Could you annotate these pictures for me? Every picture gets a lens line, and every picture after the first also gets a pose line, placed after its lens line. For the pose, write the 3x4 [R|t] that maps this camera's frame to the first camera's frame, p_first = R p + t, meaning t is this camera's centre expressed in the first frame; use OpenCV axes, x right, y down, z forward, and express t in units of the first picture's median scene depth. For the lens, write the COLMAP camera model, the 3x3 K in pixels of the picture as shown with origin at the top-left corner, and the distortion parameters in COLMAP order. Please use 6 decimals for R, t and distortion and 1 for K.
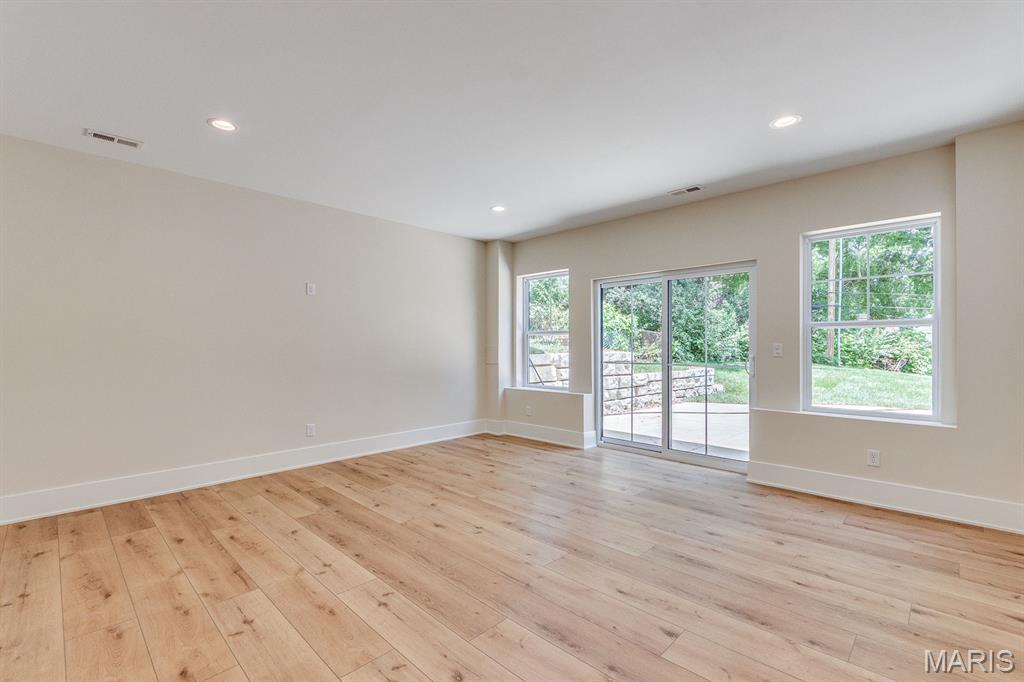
lens RADIAL K [[455.5, 0, 512.0], [0, 455.5, 341.0], [0, 0, 1]] dist [0.003339, 0.000595]
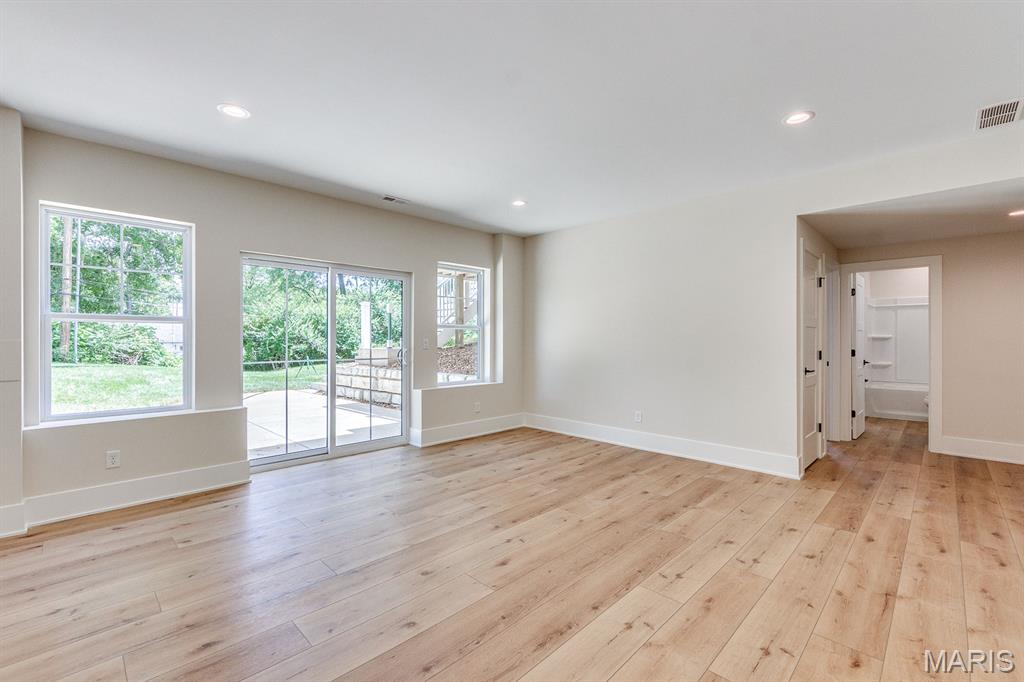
lens RADIAL K [[442.2, 0, 512.0], [0, 442.2, 341.0], [0, 0, 1]] dist [-0.000087, -0.000358]
pose [[0.006292, -0.002819, 0.999976, -0.750550], [-0.009911, 0.999947, 0.002881, 0.005303], [-0.999931, -0.009929, 0.006263, 0.778063]]
